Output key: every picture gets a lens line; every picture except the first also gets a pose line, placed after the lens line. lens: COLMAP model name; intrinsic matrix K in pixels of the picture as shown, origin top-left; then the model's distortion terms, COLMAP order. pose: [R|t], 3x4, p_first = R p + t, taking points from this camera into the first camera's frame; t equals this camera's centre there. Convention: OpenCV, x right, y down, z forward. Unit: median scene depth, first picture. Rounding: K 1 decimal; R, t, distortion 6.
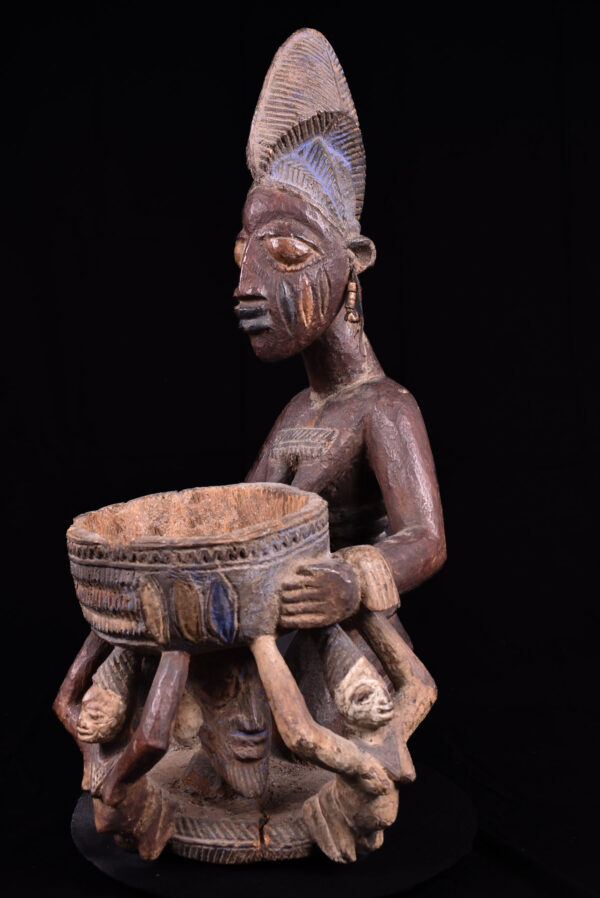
lens RADIAL K [[986.8, 0, 300.0], [0, 986.8, 449.0], [0, 0, 1]] dist [-0.069872, -0.035319]
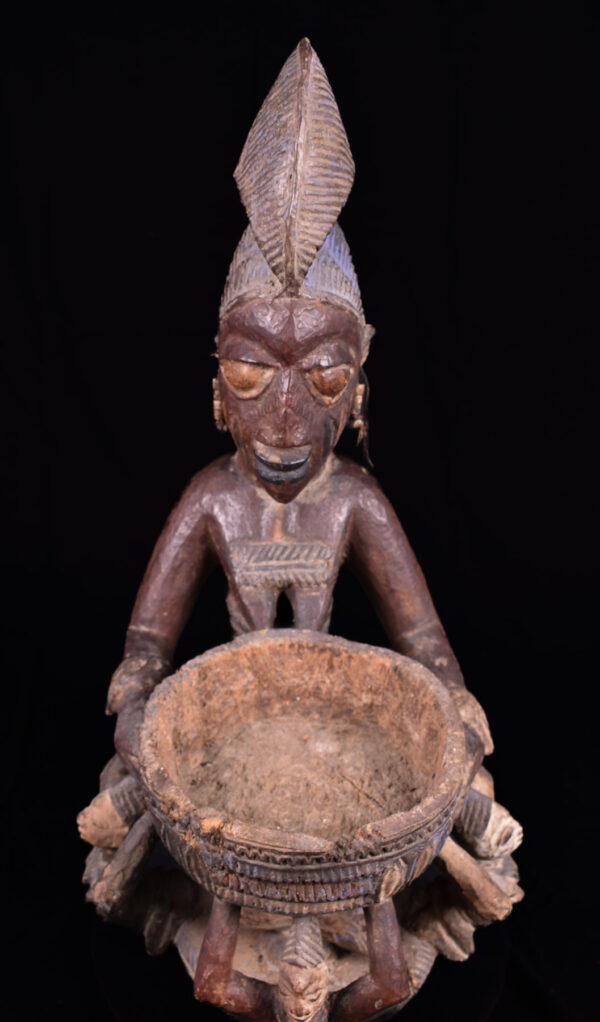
lens RADIAL K [[1145.8, 0, 300.0], [0, 1145.8, 511.0], [0, 0, 1]] dist [-0.065987, 0.020444]
pose [[0.692273, -0.313792, 0.649841, -0.649393], [0.011839, 0.905328, 0.424548, -0.491014], [-0.721539, -0.286210, 0.630449, 0.418605]]
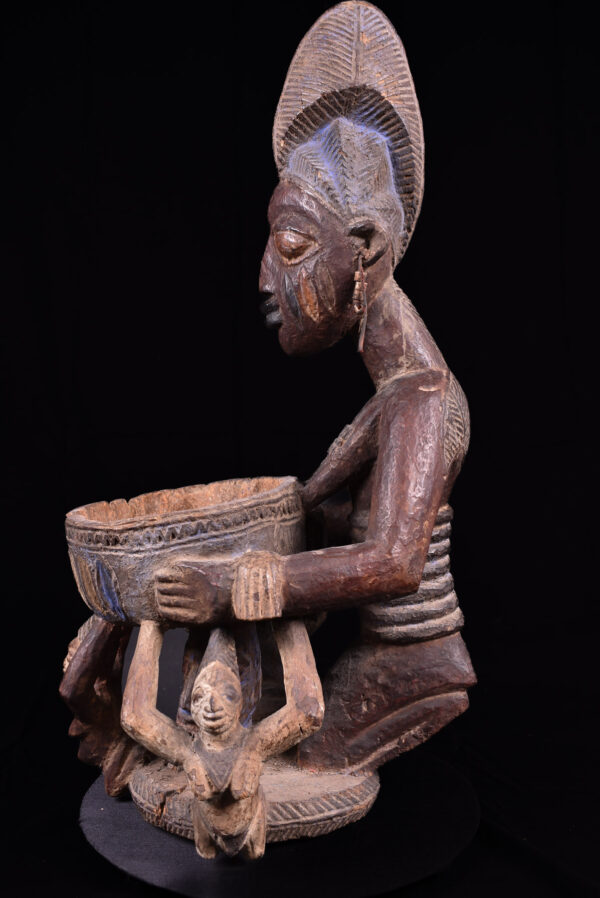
lens RADIAL K [[986.8, 0, 300.0], [0, 986.8, 449.0], [0, 0, 1]] dist [-0.069872, -0.035319]
pose [[0.697090, 0.066973, -0.713848, 0.708536], [-0.037907, 0.997678, 0.056584, -0.053857], [0.715980, -0.012384, 0.698011, 0.319538]]
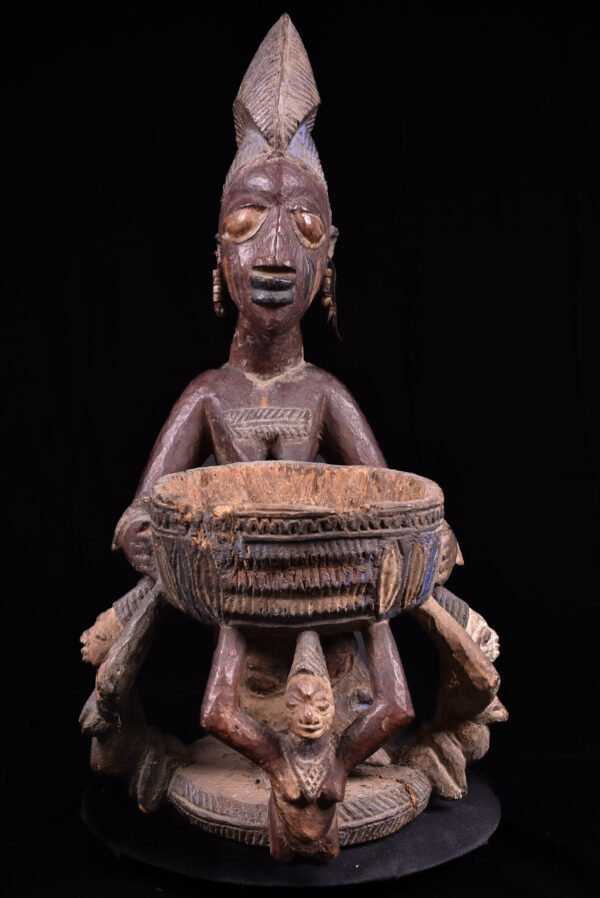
lens RADIAL K [[986.8, 0, 300.0], [0, 986.8, 449.0], [0, 0, 1]] dist [-0.069872, -0.035319]
pose [[0.634870, 0.005007, 0.772603, -0.796908], [0.023020, 0.999412, -0.025393, 0.049841], [-0.772276, 0.033907, 0.634382, 0.375491]]
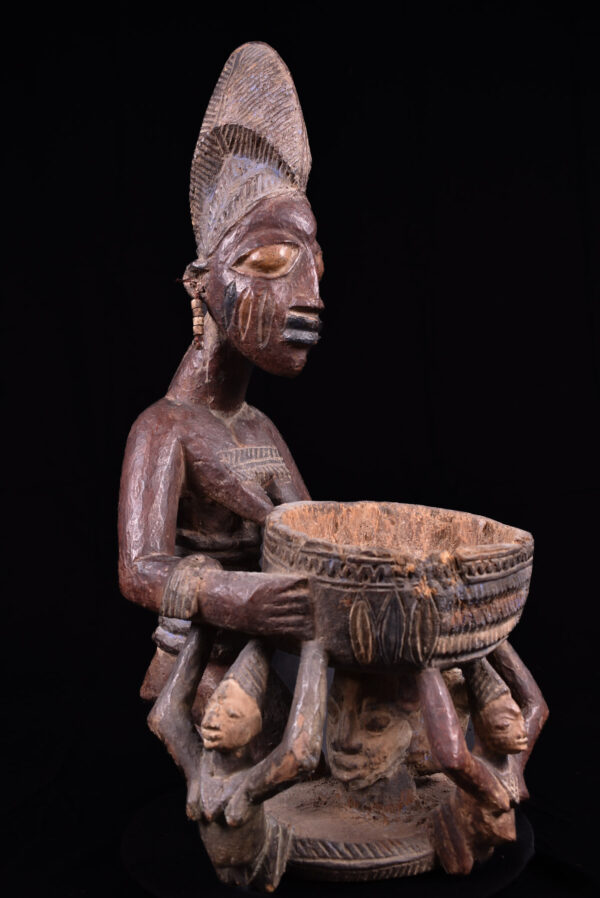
lens RADIAL K [[986.8, 0, 300.0], [0, 986.8, 449.0], [0, 0, 1]] dist [-0.069872, -0.035319]
pose [[-0.105191, -0.009575, 0.994406, -1.026587], [0.069231, 0.997457, 0.016928, -0.034869], [-0.992039, 0.070624, -0.104261, 1.134409]]
